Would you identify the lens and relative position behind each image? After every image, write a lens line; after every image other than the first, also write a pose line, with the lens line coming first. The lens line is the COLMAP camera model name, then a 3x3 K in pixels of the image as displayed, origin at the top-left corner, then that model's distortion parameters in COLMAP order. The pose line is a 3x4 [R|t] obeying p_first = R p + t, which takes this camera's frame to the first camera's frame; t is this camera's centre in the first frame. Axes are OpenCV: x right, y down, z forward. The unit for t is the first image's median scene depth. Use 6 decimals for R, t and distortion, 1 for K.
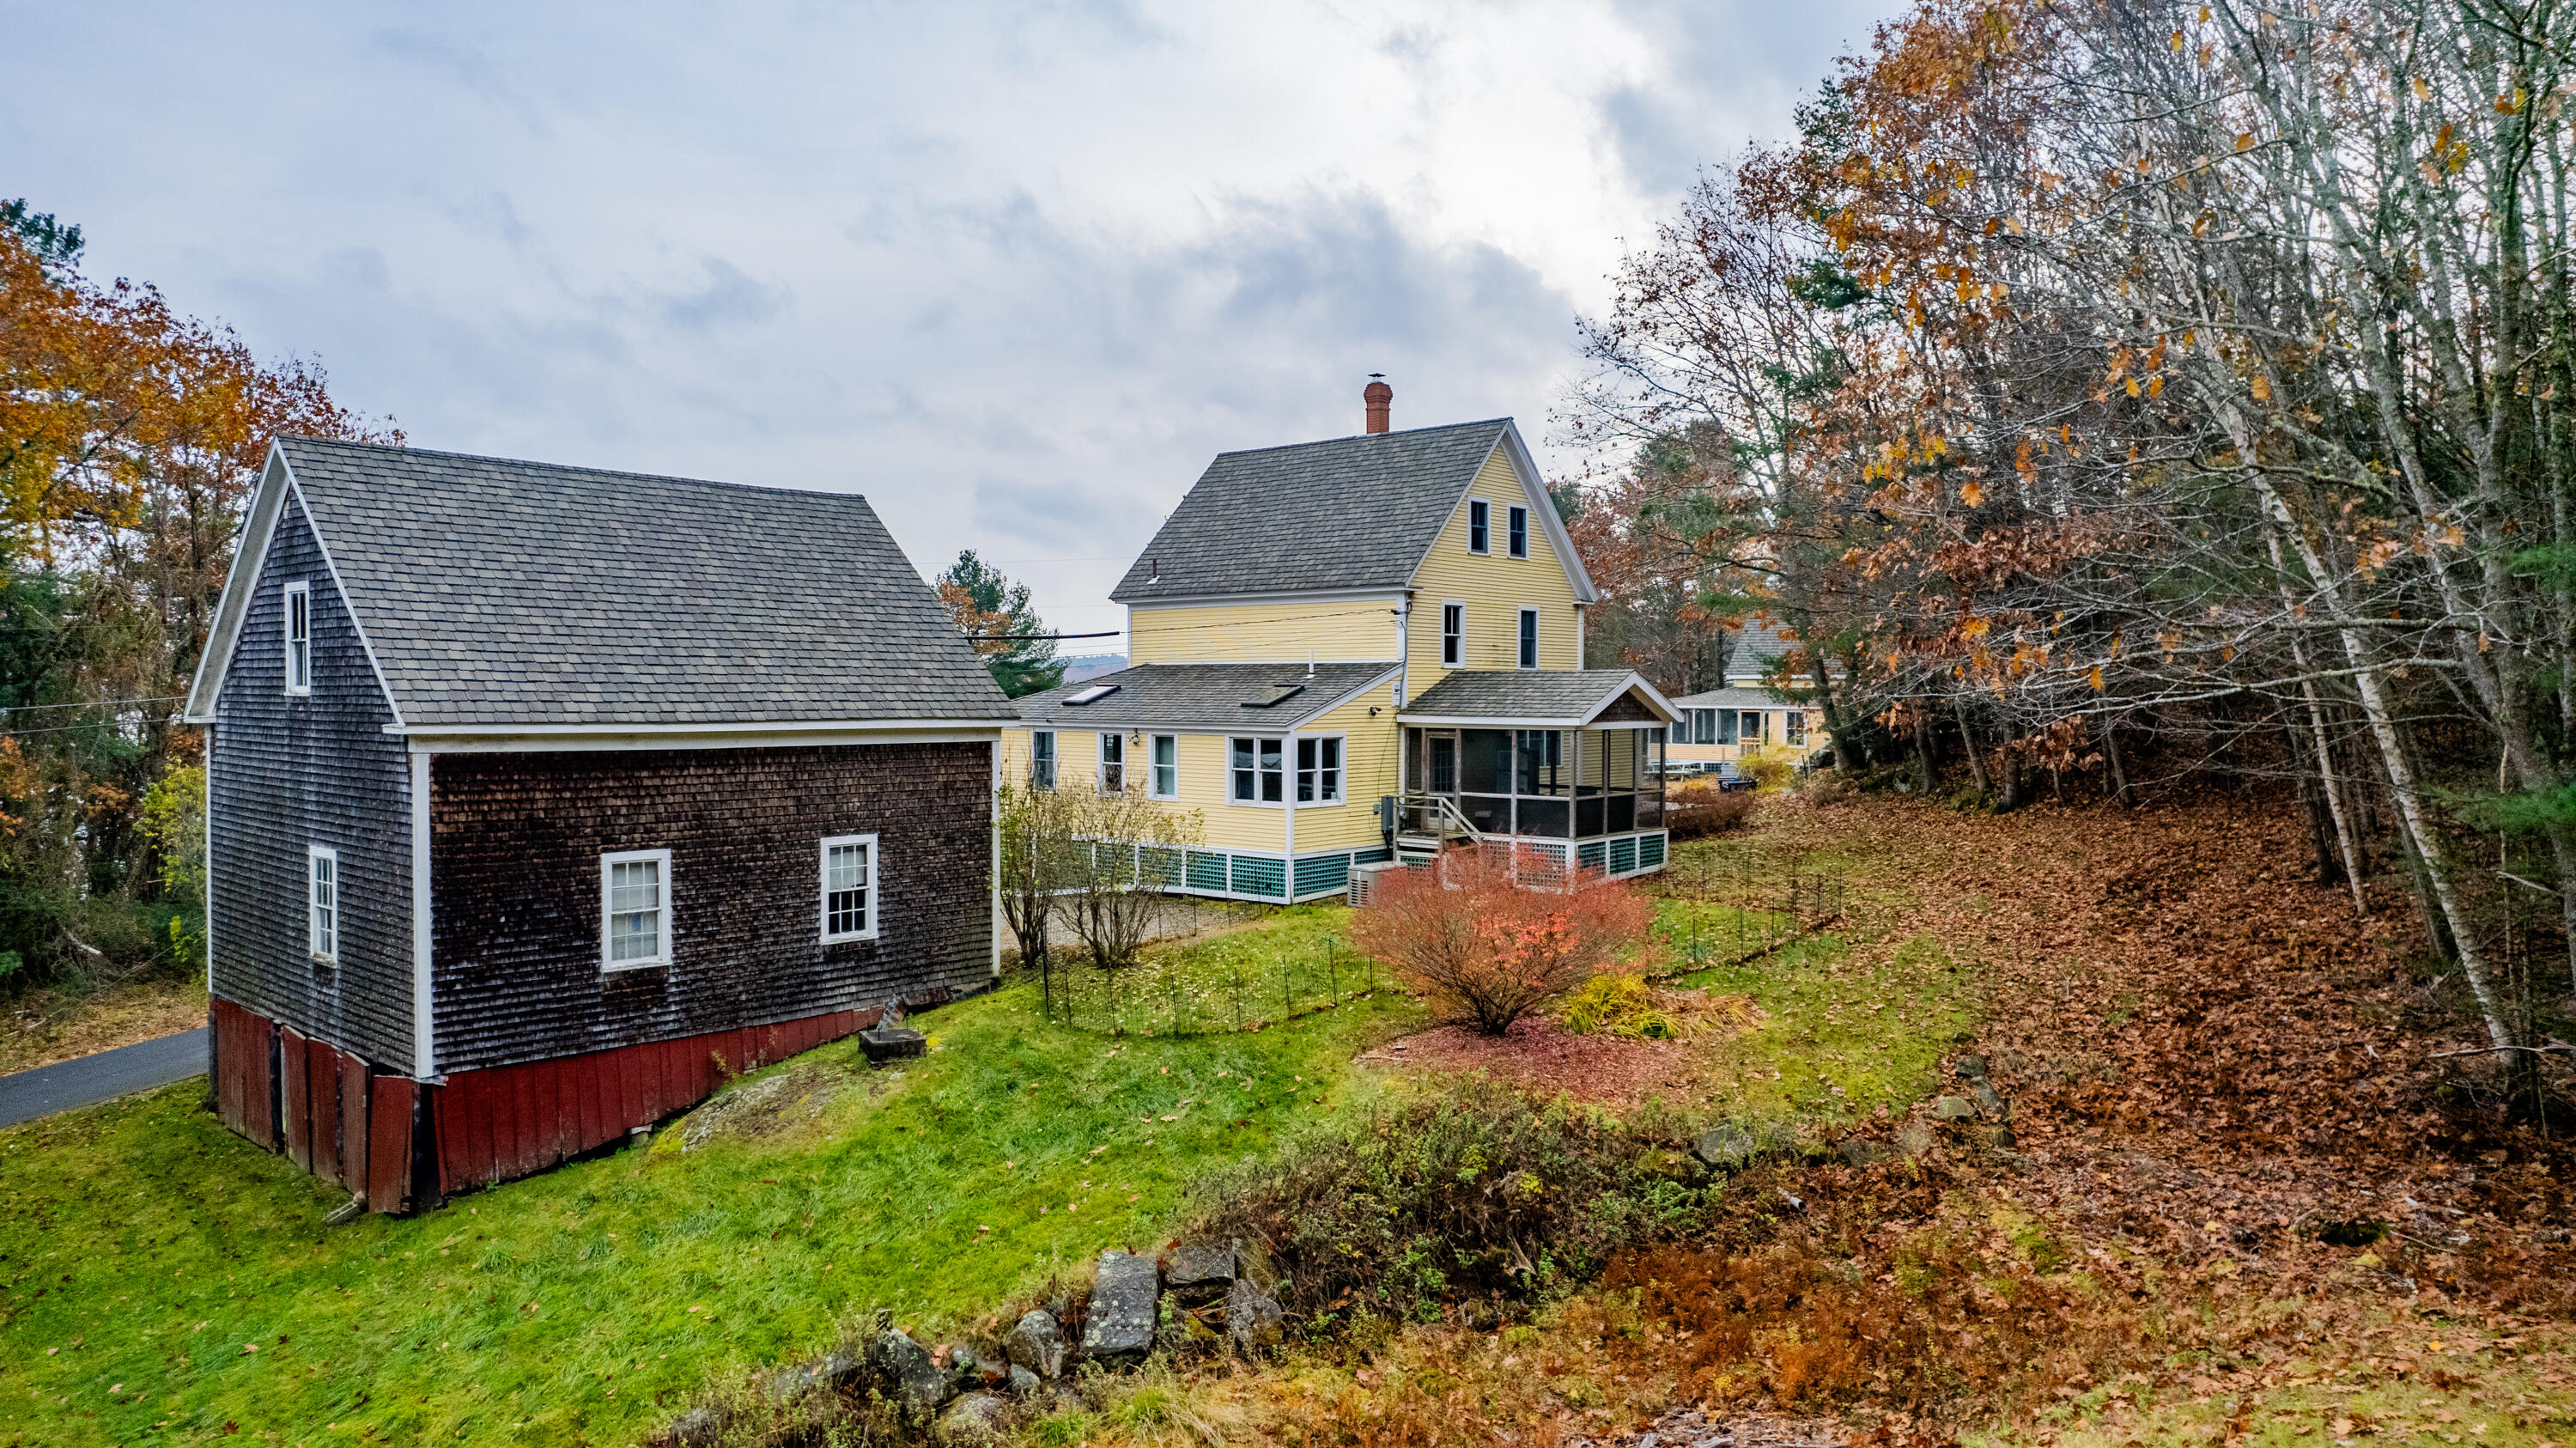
lens RADIAL K [[1646.5, 0, 1291.0], [0, 1646.5, 731.7], [0, 0, 1]] dist [-0.053567, 0.002707]
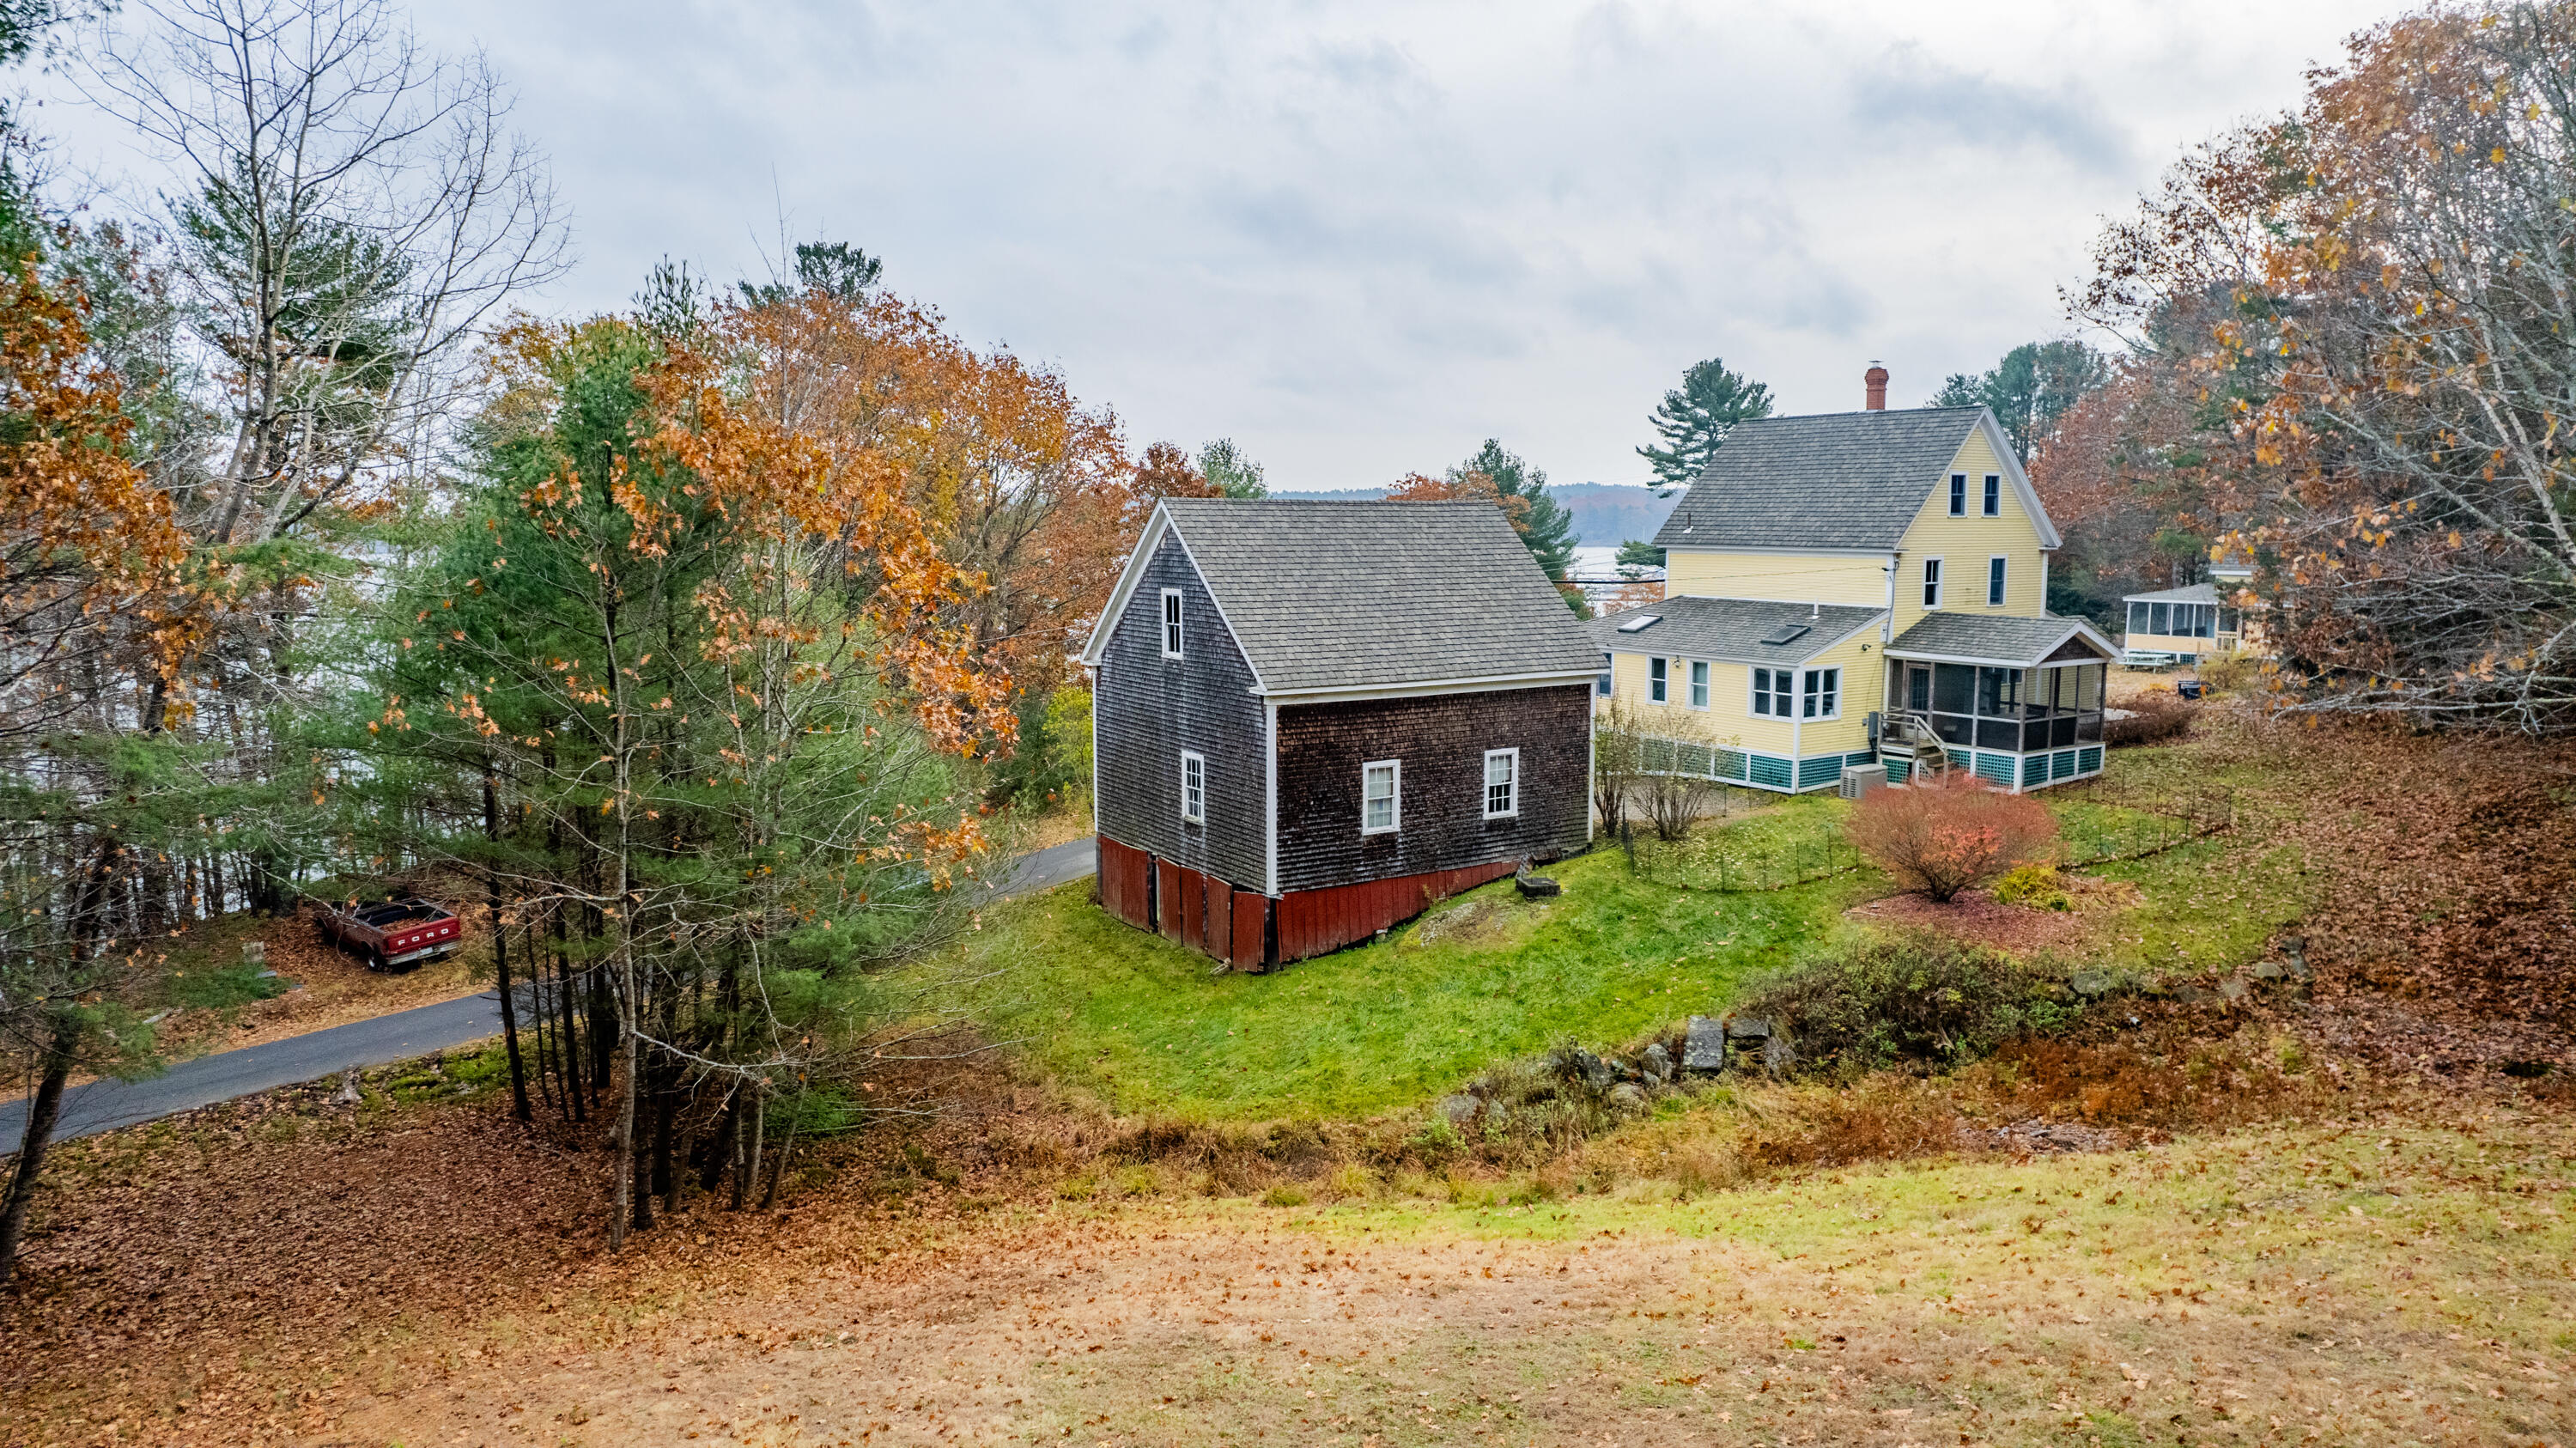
lens RADIAL K [[1646.5, 0, 1291.0], [0, 1646.5, 731.7], [0, 0, 1]] dist [-0.053567, 0.002707]
pose [[0.959732, 0.030112, -0.279300, -0.031523], [-0.000649, 0.994473, 0.104986, -0.114991], [0.280918, -0.100577, 0.954447, -0.522155]]
